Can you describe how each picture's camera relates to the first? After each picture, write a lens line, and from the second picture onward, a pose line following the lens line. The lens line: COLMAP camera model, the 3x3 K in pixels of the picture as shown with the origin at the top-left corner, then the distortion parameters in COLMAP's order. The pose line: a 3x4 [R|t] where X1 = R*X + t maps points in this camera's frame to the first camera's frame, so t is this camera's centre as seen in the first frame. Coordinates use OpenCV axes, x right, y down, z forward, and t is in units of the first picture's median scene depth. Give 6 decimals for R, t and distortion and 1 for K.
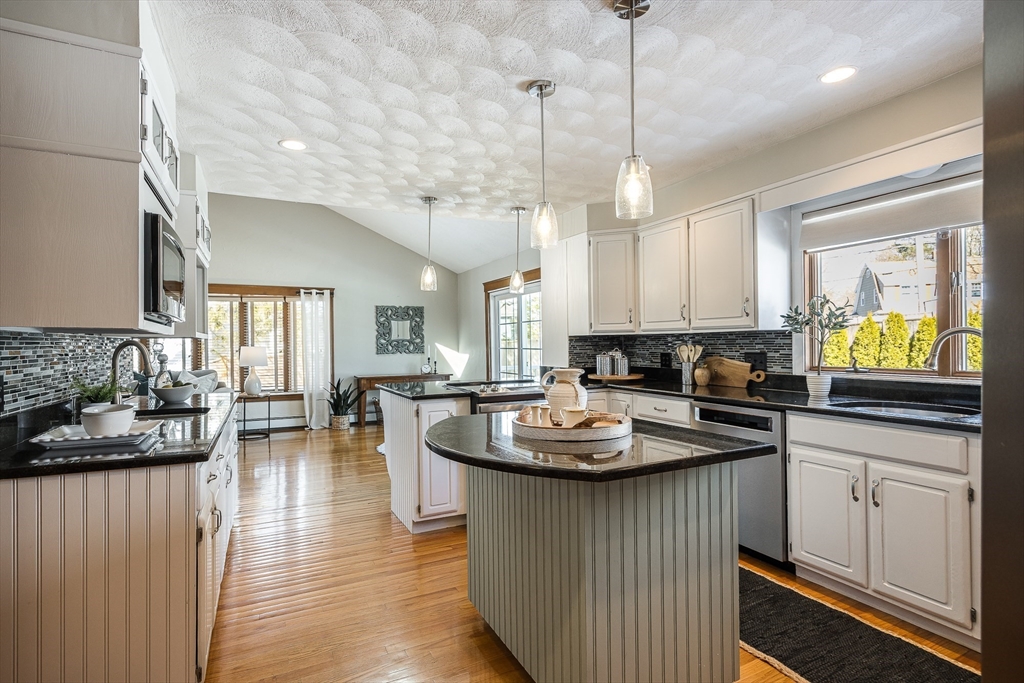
lens RADIAL K [[499.7, 0, 509.2], [0, 499.7, 343.9], [0, 0, 1]] dist [0.004697, 0.000765]
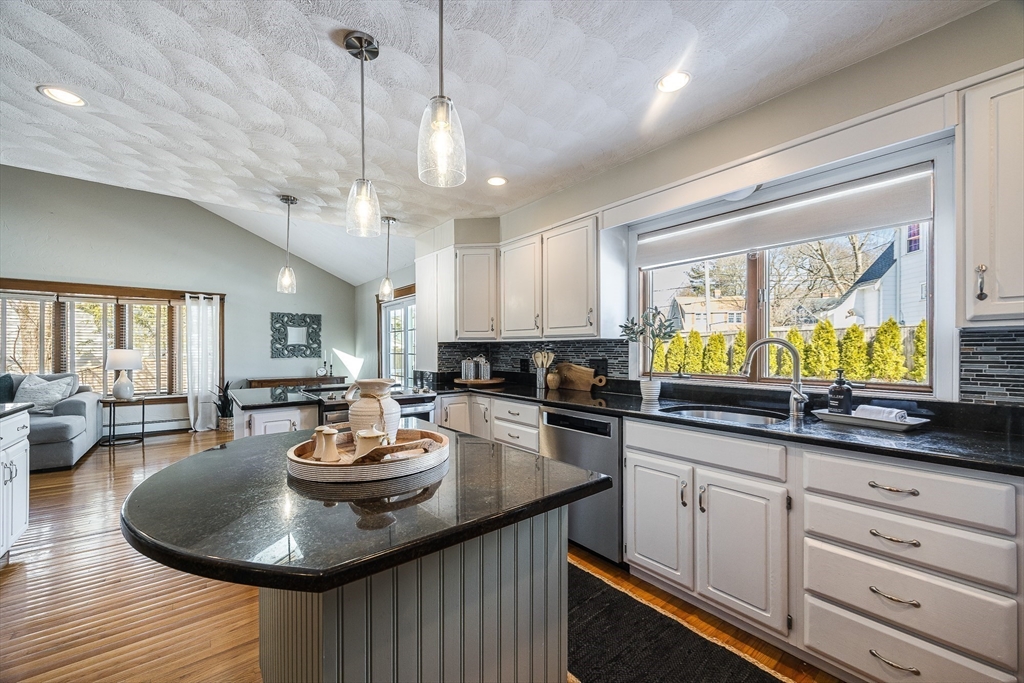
lens RADIAL K [[394.3, 0, 505.3], [0, 394.3, 349.5], [0, 0, 1]] dist [-0.001989, -0.000829]
pose [[0.976854, 0.011755, 0.213584, 0.112925], [-0.011103, 0.999929, -0.004251, 0.001581], [-0.213619, 0.001782, 0.976915, 0.206625]]
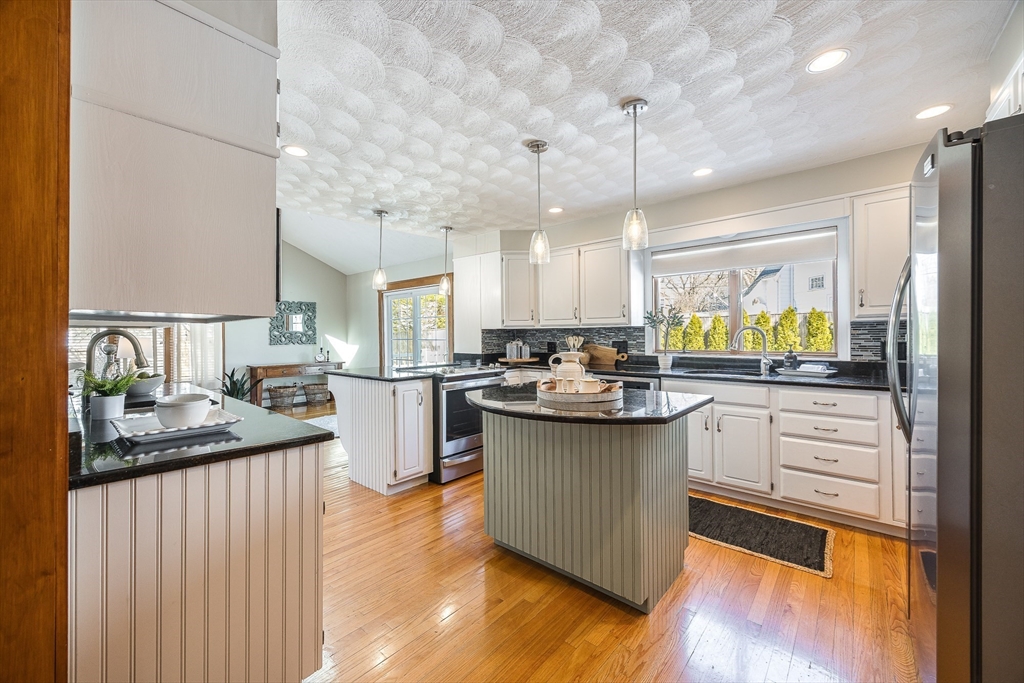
lens RADIAL K [[394.3, 0, 513.0], [0, 394.3, 334.9], [0, 0, 1]] dist [-0.001989, -0.000829]
pose [[0.925383, 0.003114, 0.379021, -0.275800], [-0.001550, 0.999989, -0.004433, 0.004381], [-0.379030, 0.003515, 0.925378, 0.027857]]
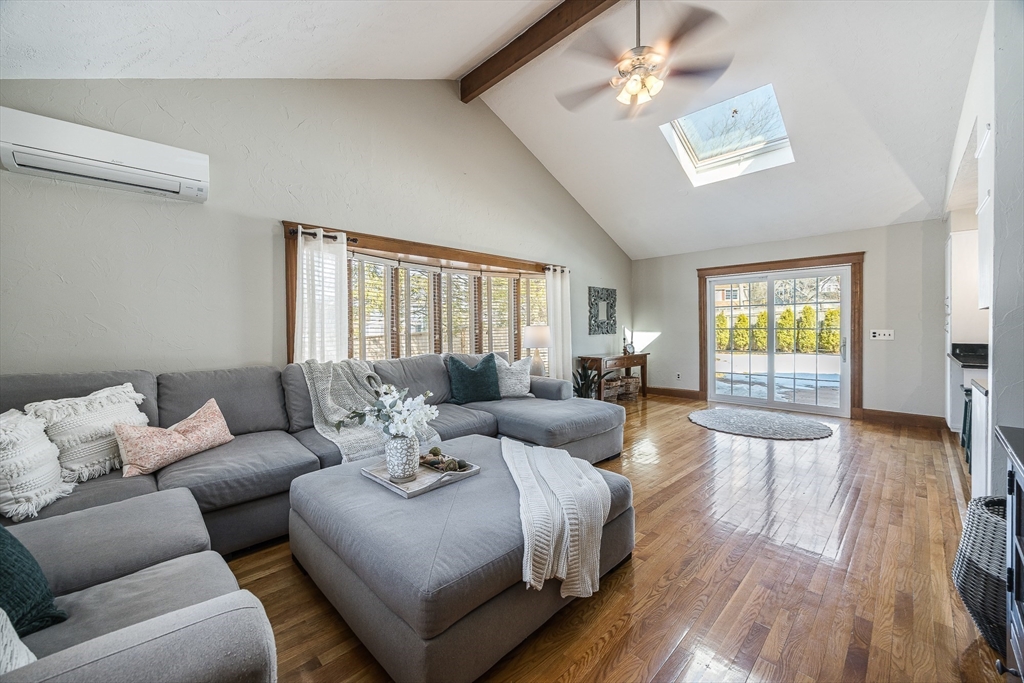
lens RADIAL K [[394.3, 0, 513.8], [0, 394.3, 333.3], [0, 0, 1]] dist [-0.001989, -0.000829]
pose [[0.950873, 0.000887, 0.309579, -1.782949], [-0.005328, 0.999895, 0.013502, 0.020166], [-0.309534, -0.014488, 0.950778, 0.807435]]
